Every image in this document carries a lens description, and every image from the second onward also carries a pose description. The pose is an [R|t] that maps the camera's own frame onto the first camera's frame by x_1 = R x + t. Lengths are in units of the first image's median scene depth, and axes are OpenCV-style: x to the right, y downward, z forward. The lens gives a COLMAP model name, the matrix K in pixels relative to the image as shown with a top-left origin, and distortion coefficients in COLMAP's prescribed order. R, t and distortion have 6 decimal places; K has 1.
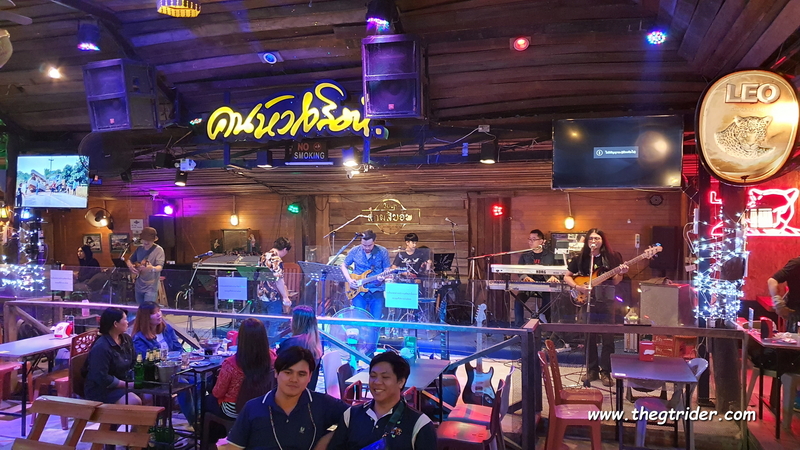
lens RADIAL K [[623.7, 0, 399.2], [0, 623.7, 236.9], [0, 0, 1]] dist [0.048409, -0.047005]
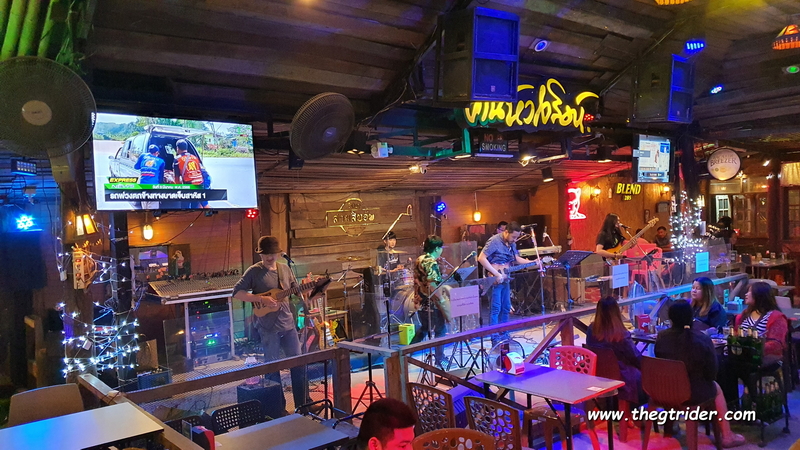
lens RADIAL K [[623.7, 0, 399.2], [0, 623.7, 236.9], [0, 0, 1]] dist [0.048409, -0.047005]
pose [[0.567131, -0.055981, 0.821723, -1.141774], [0.076128, 0.996979, 0.015380, -0.018496], [-0.820102, 0.053833, 0.569680, 0.629399]]
